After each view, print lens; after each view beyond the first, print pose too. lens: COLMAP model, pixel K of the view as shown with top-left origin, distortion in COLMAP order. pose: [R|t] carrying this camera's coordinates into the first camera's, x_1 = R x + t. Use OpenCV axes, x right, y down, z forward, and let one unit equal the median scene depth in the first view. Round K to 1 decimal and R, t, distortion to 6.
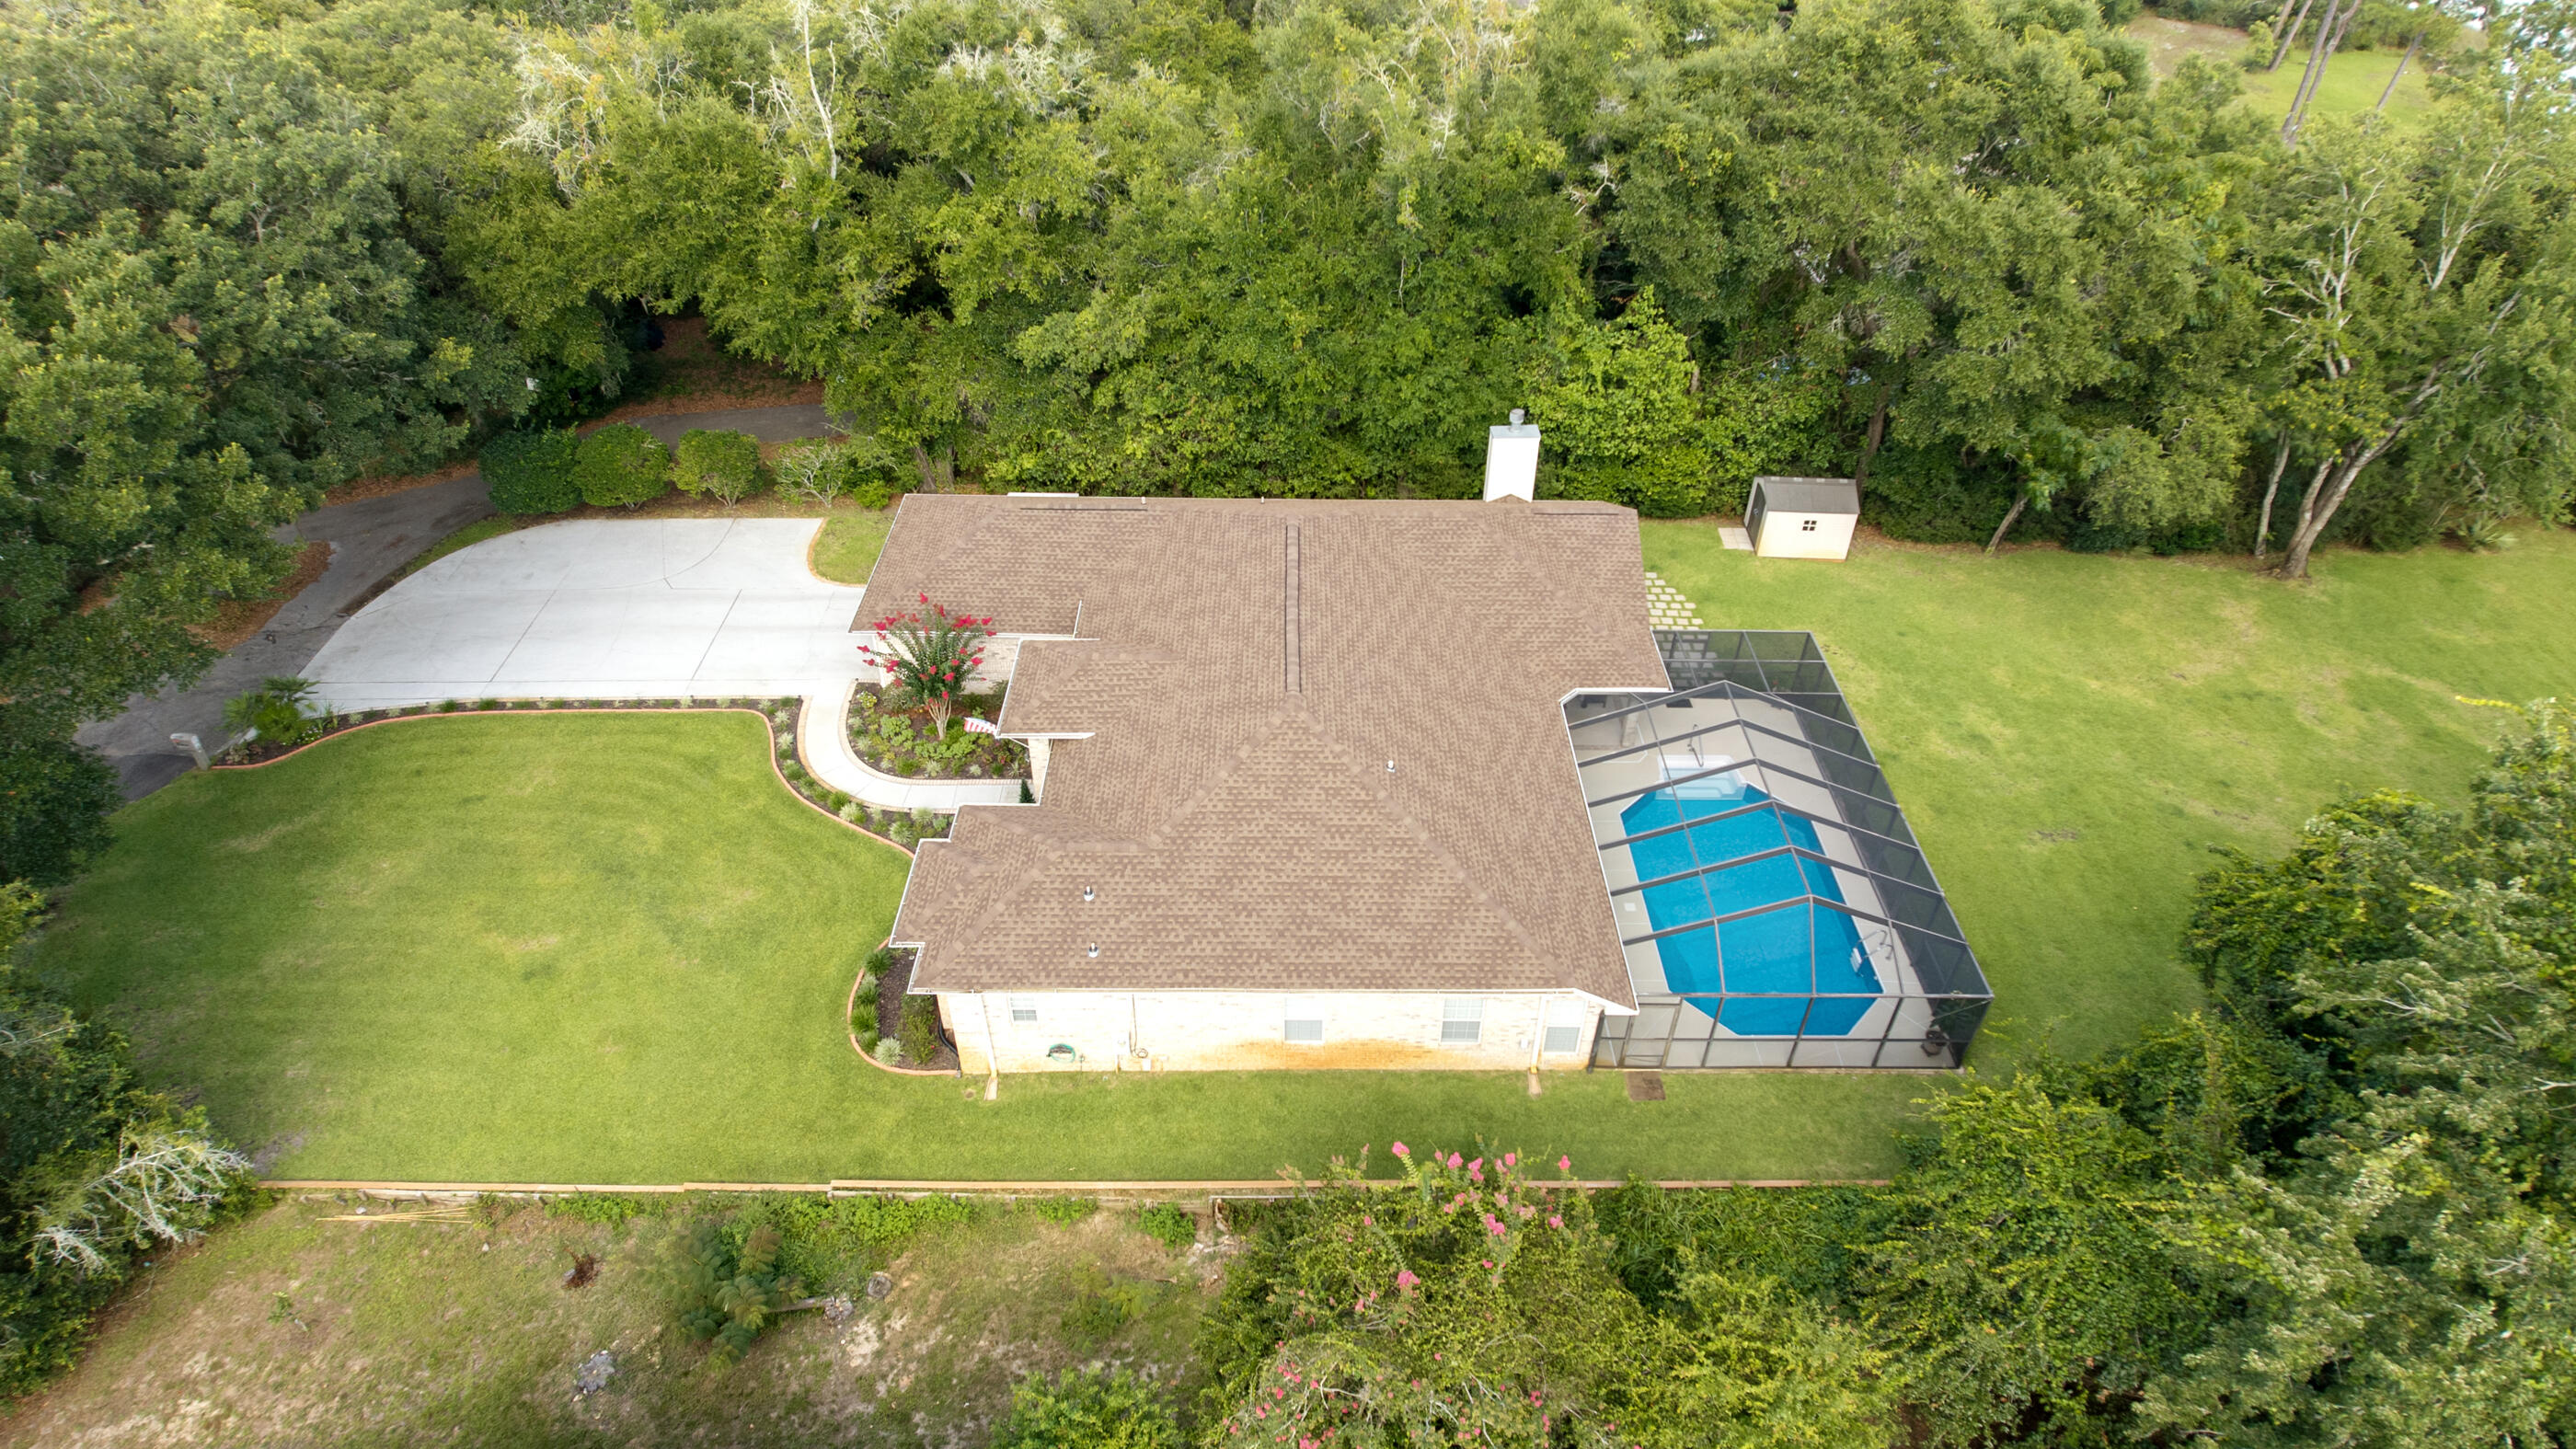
lens RADIAL K [[1418.6, 0, 1288.0], [0, 1418.6, 724.5], [0, 0, 1]] dist [-0.031588, 0.011025]
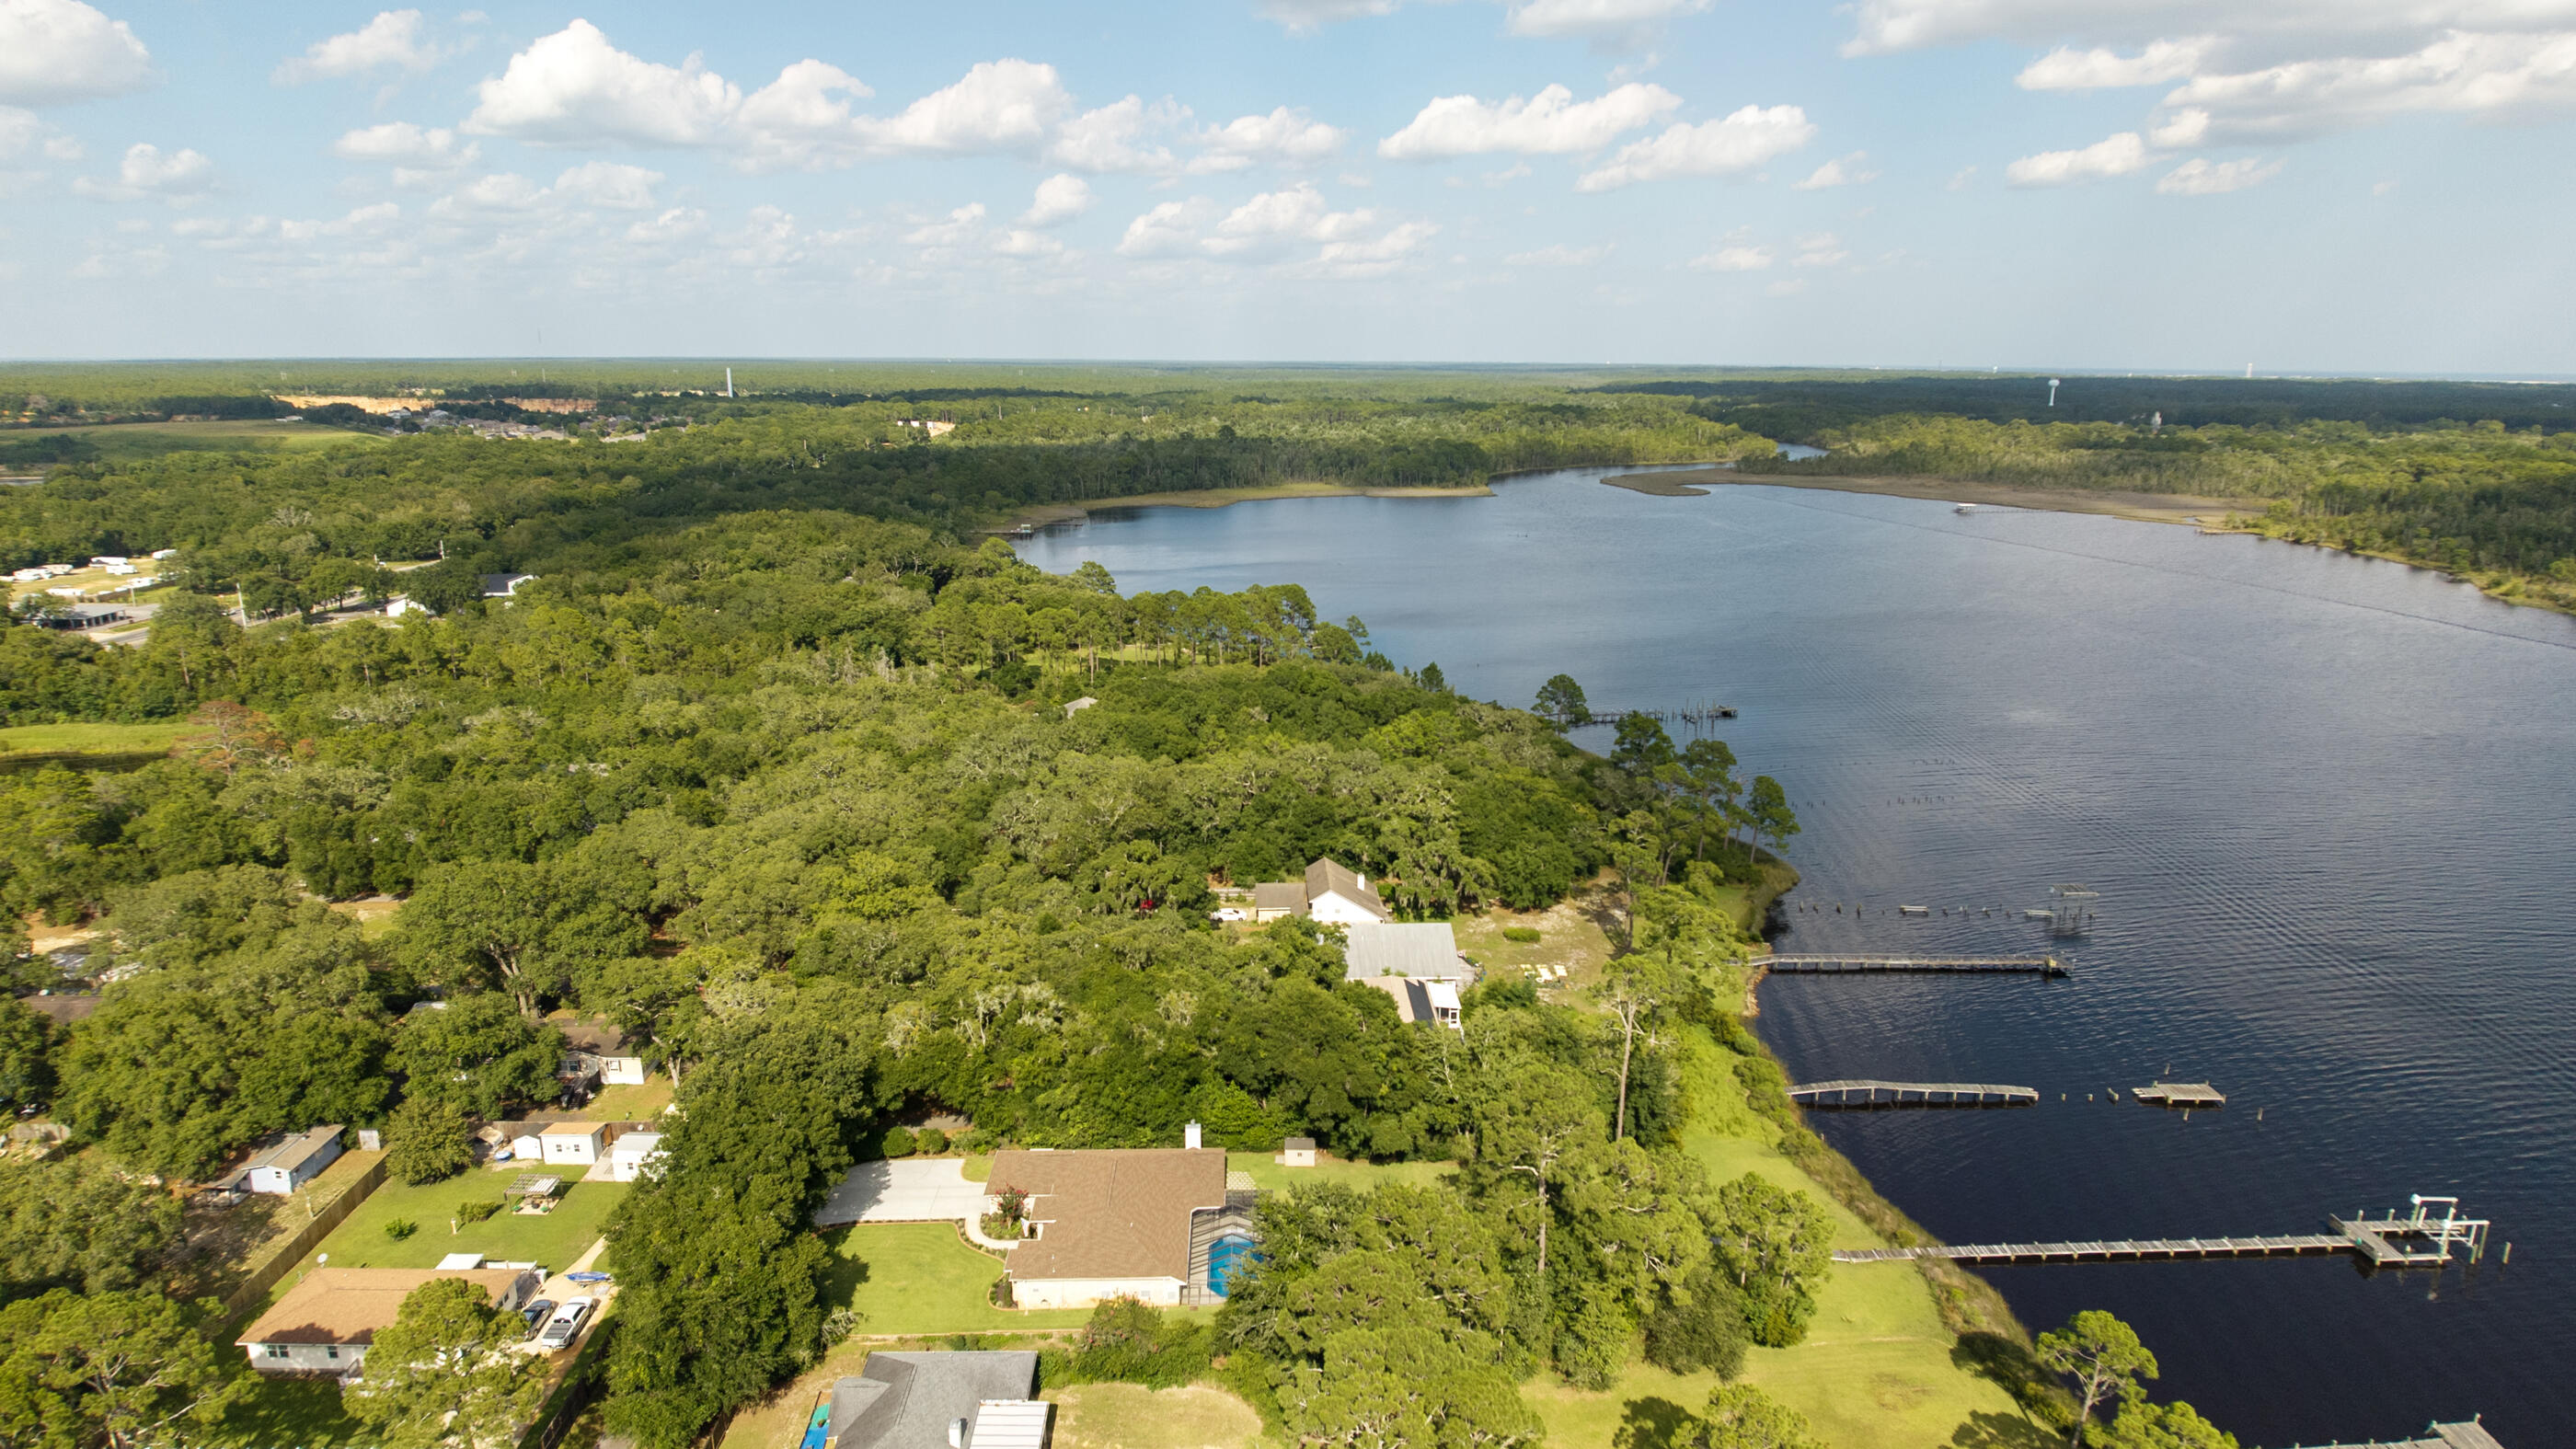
lens RADIAL K [[1418.6, 0, 1288.0], [0, 1418.6, 724.5], [0, 0, 1]] dist [-0.031588, 0.011025]
pose [[0.999591, -0.016816, 0.023148, 0.323556], [0.024751, 0.914068, -0.404805, 0.263850], [-0.014352, 0.405212, 0.914110, -2.317816]]
